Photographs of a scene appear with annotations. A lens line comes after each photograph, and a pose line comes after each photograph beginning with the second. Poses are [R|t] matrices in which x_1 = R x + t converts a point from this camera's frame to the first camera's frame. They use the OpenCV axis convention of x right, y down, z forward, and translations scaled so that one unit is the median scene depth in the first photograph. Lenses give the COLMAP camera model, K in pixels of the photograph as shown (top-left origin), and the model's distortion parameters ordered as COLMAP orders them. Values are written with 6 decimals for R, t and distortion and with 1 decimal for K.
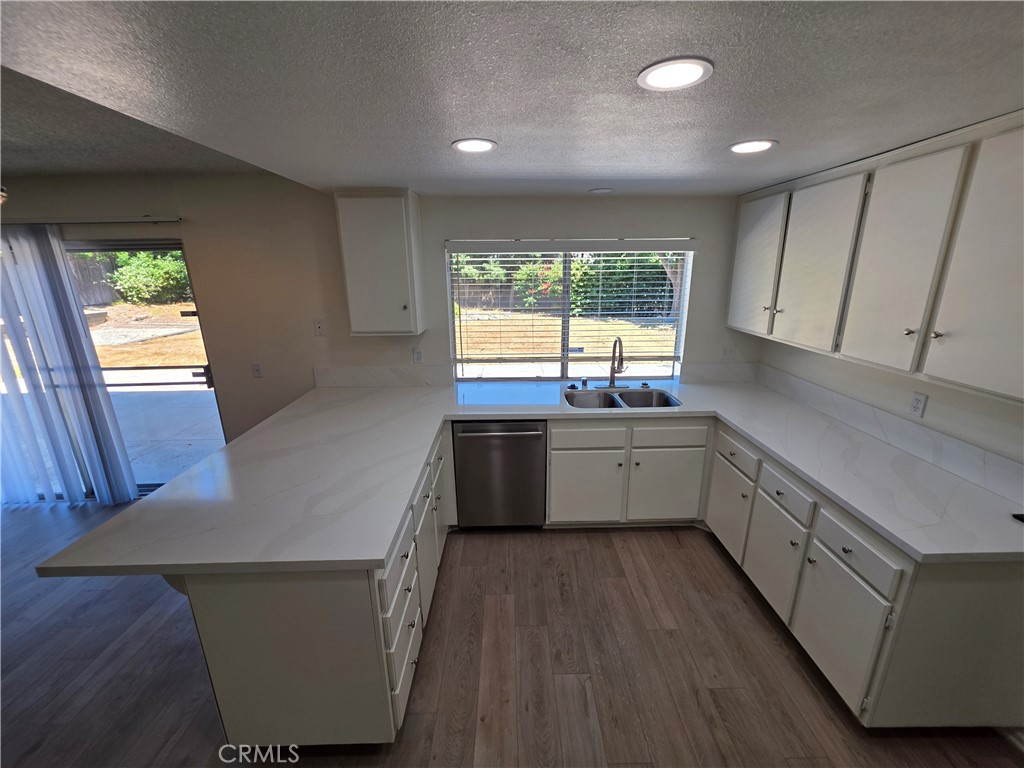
lens RADIAL K [[416.8, 0, 512.0], [0, 416.8, 384.0], [0, 0, 1]] dist [0.001550, 0.000004]
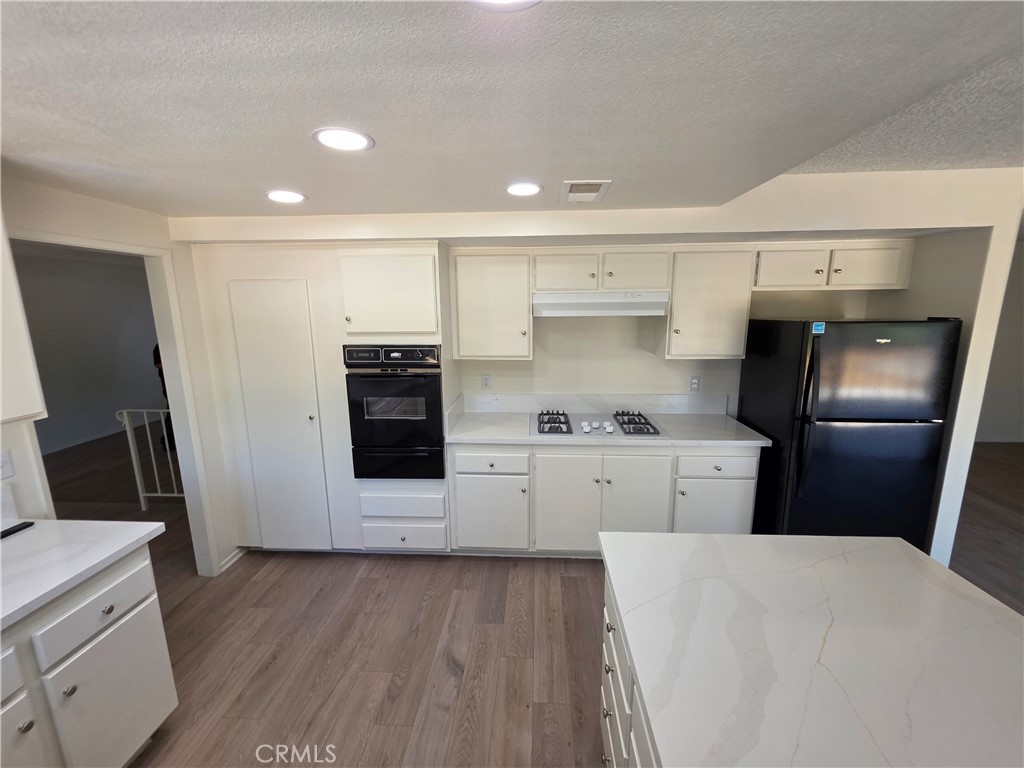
lens RADIAL K [[409.2, 0, 516.7], [0, 409.2, 381.3], [0, 0, 1]] dist [0.001401, -0.000659]
pose [[-0.997861, 0.008480, 0.064824, -0.101873], [0.036359, 0.896045, 0.442472, -0.314706], [-0.054333, 0.443882, -0.894436, 1.221740]]
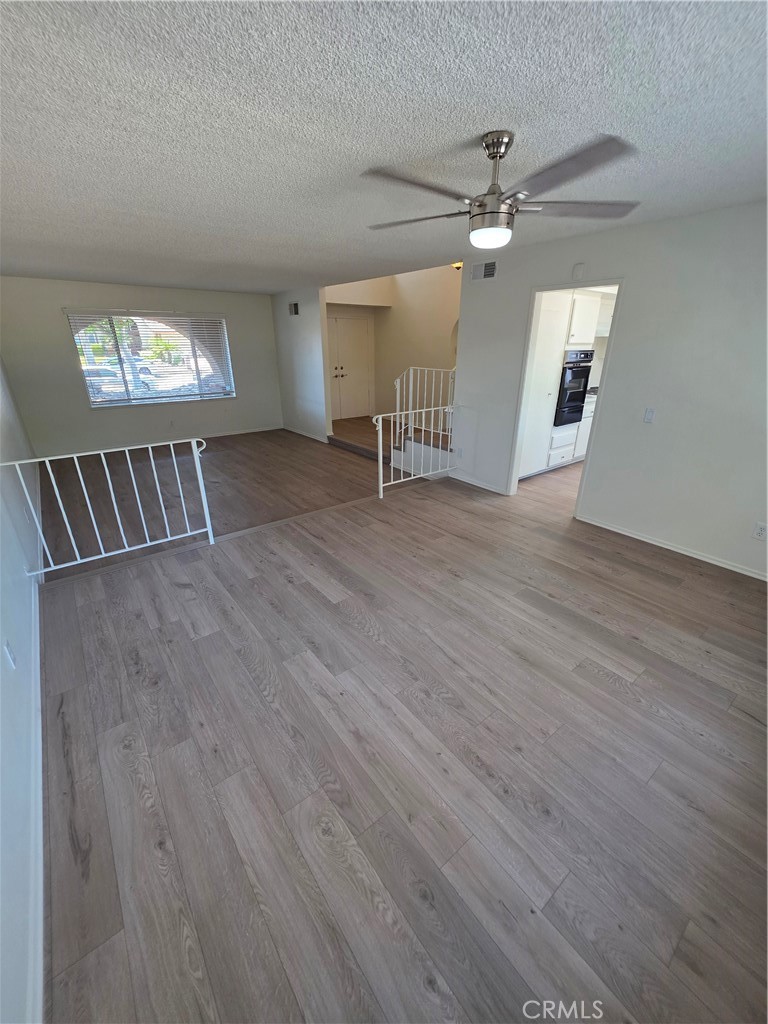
lens RADIAL K [[409.2, 0, 388.3], [0, 409.2, 513.3], [0, 0, 1]] dist [0.001401, -0.000659]
pose [[-0.790110, 0.242118, -0.563120, 2.878625], [-0.162160, 0.803389, 0.572948, -0.304966], [0.591126, 0.544008, -0.595505, 1.371439]]
